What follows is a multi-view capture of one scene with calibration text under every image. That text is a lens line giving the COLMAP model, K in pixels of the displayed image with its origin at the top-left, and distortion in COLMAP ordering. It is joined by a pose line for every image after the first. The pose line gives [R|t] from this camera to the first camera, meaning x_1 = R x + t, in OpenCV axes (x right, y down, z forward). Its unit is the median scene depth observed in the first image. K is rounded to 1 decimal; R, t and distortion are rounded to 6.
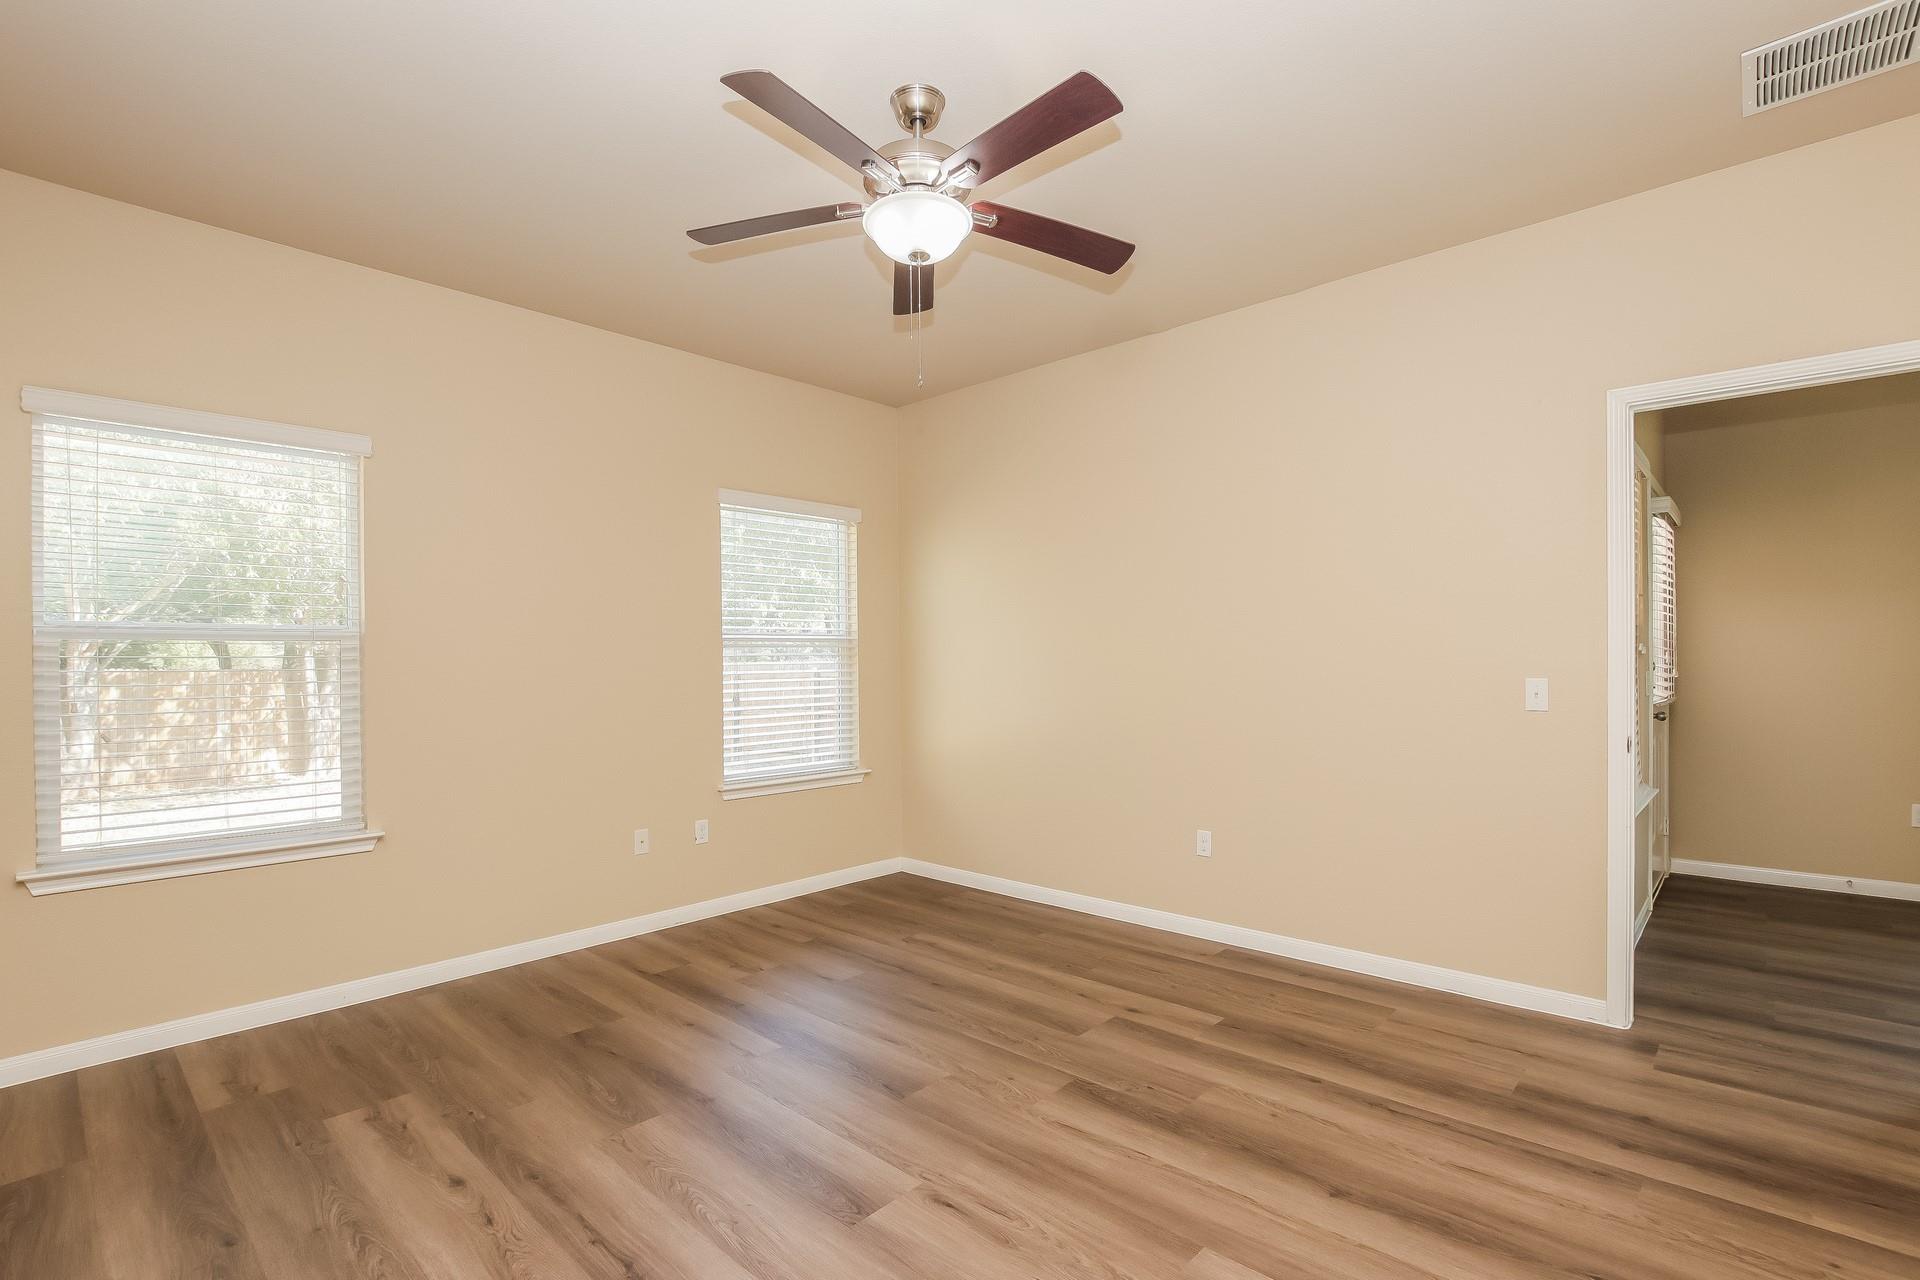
lens RADIAL K [[895.3, 0, 968.5], [0, 895.3, 660.2], [0, 0, 1]] dist [-0.025330, 0.000729]
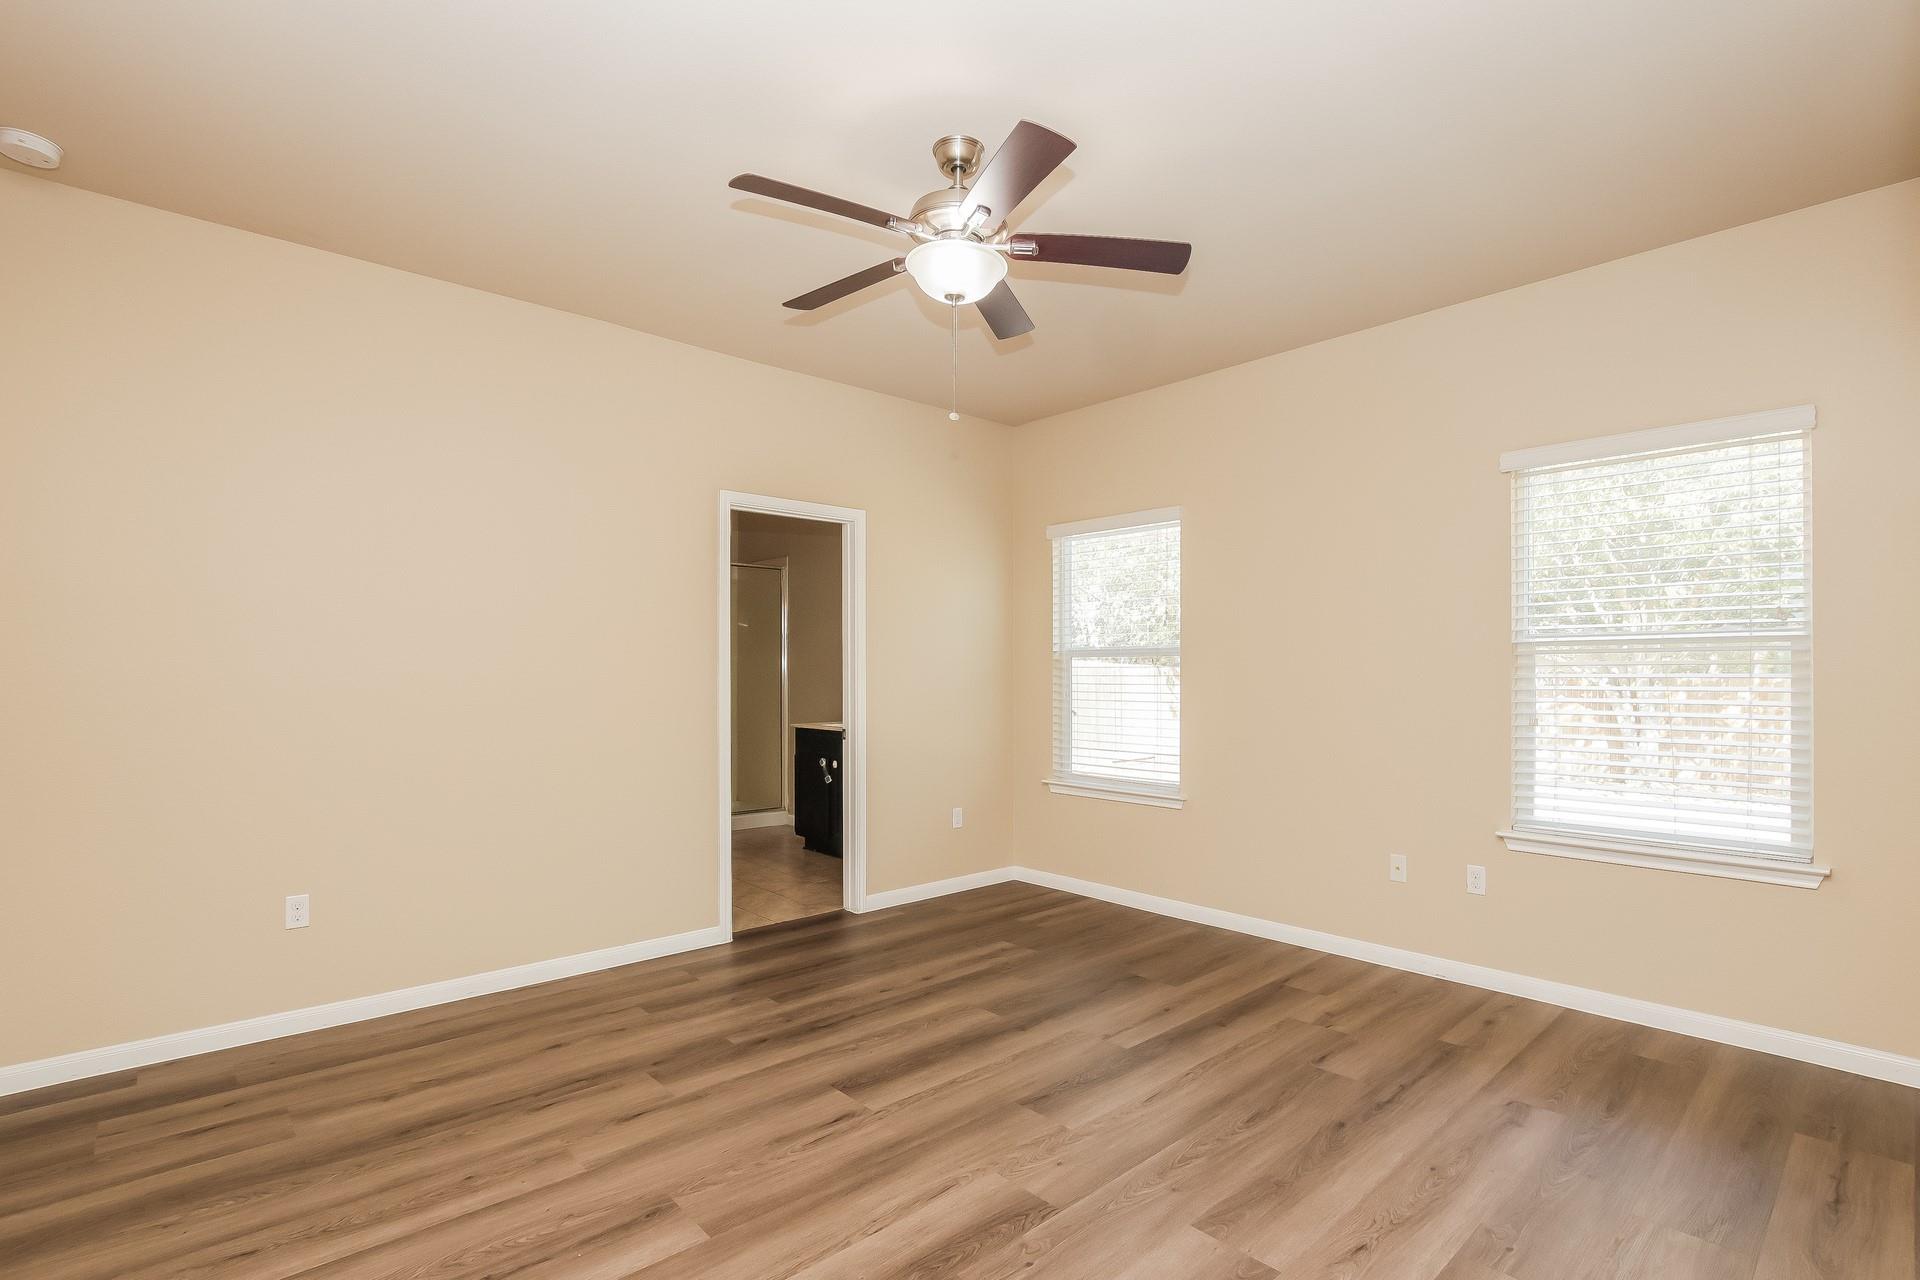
lens RADIAL K [[895.3, 0, 968.5], [0, 895.3, 660.2], [0, 0, 1]] dist [-0.025330, 0.000729]
pose [[-0.095331, -0.006851, -0.995422, 0.717138], [0.001248, 0.999975, -0.007002, -0.006327], [0.995445, -0.001910, -0.095320, 0.786372]]
